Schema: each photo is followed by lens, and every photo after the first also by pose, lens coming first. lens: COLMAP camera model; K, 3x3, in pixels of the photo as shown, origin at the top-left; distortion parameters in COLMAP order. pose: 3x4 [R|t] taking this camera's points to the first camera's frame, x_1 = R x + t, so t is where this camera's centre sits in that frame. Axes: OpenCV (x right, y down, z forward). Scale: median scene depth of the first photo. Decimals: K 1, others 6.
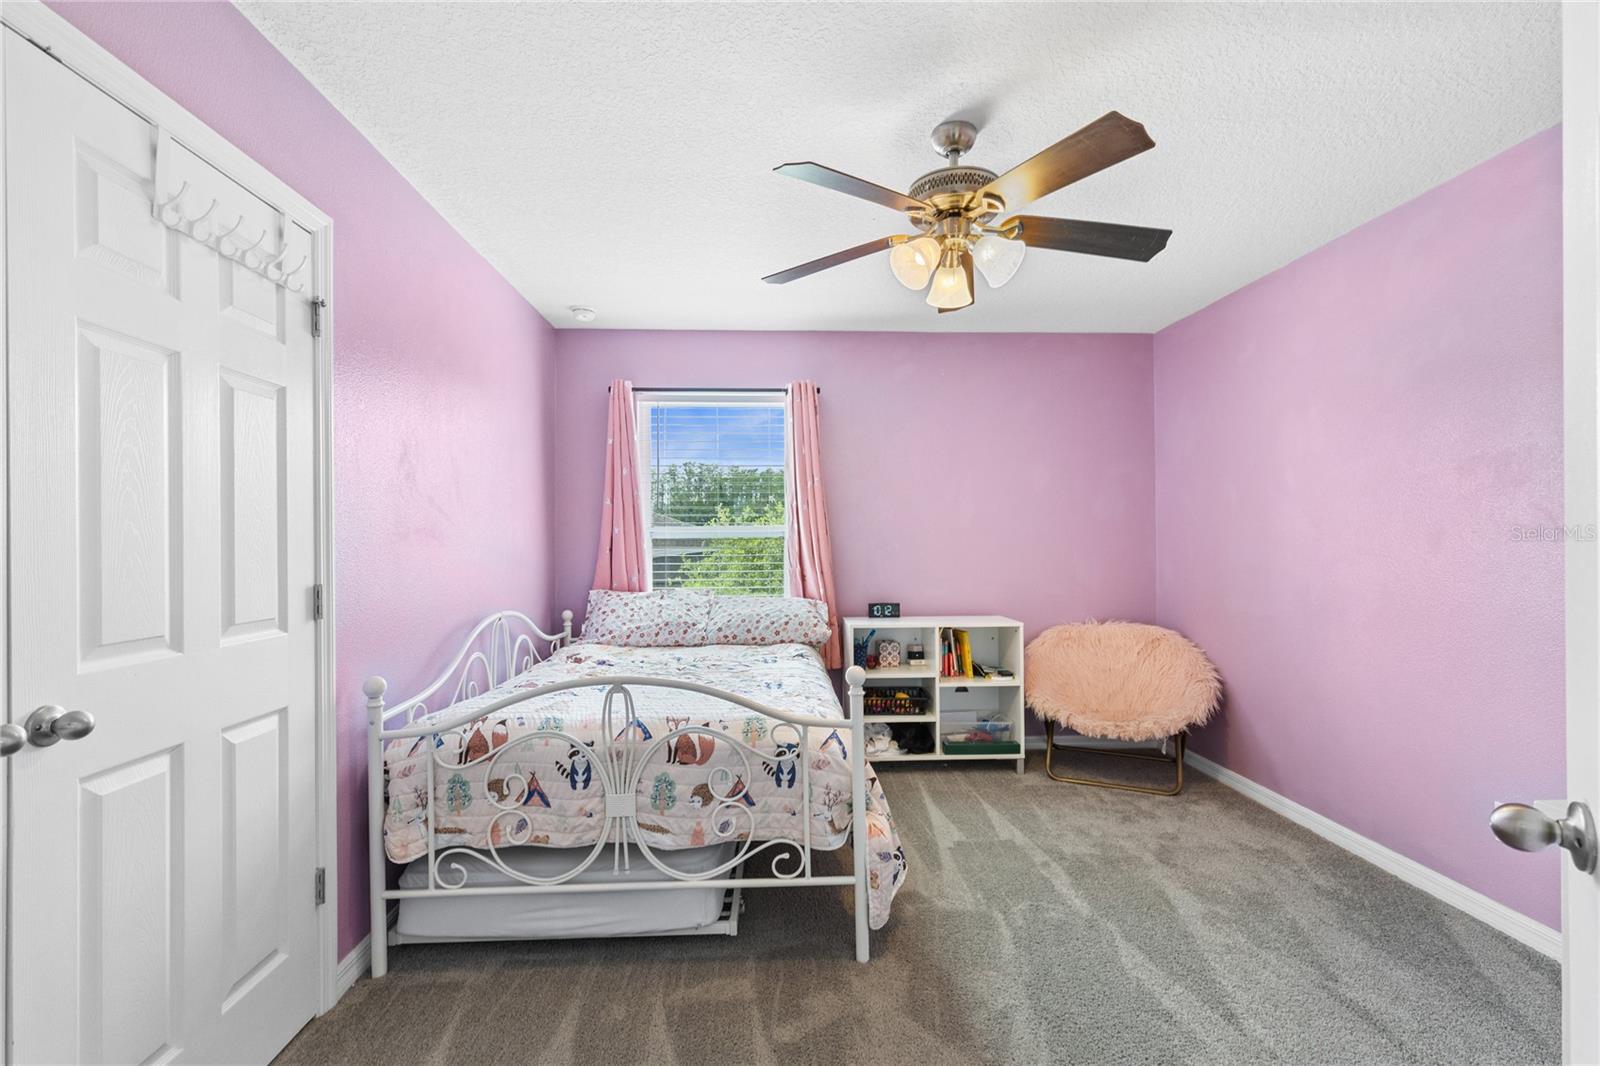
lens RADIAL K [[724.3, 0, 801.6], [0, 724.3, 538.1], [0, 0, 1]] dist [-0.000383, 0.001285]
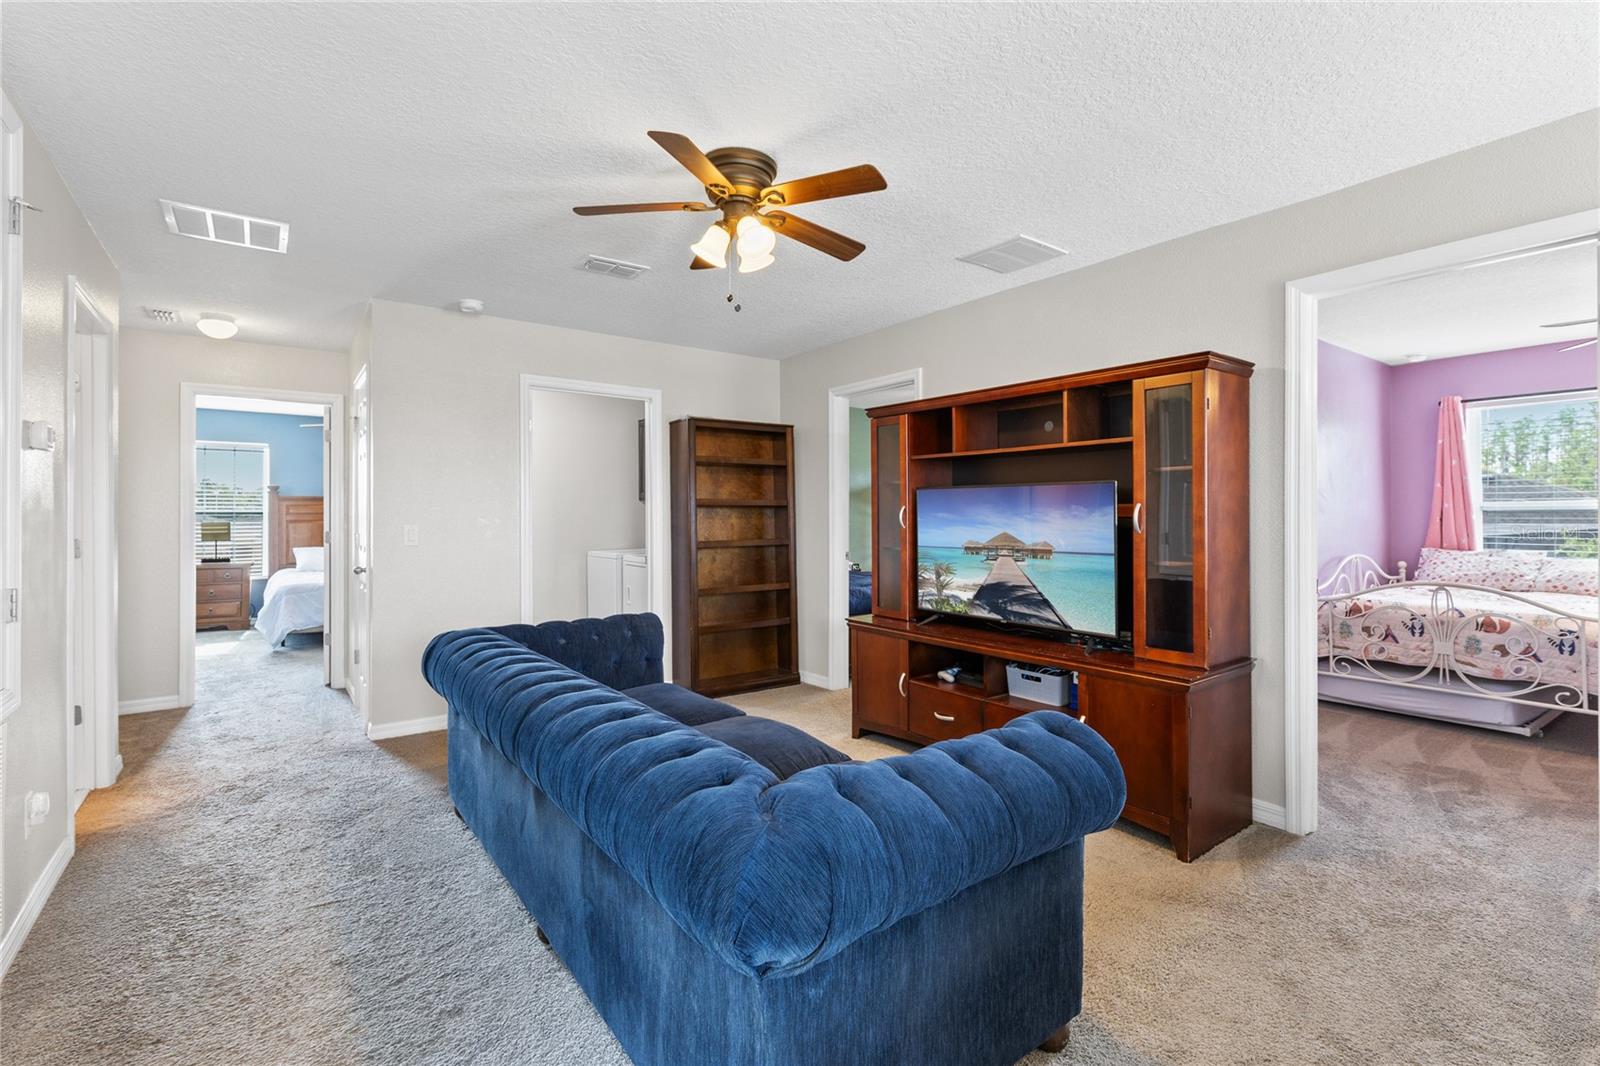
lens RADIAL K [[724.3, 0, 800.7], [0, 724.3, 508.3], [0, 0, 1]] dist [-0.000383, 0.001285]
pose [[0.548280, -0.002605, -0.836291, 0.426845], [-0.000074, 0.999995, -0.003163, -0.001261], [0.836295, 0.001796, 0.548277, -1.492201]]
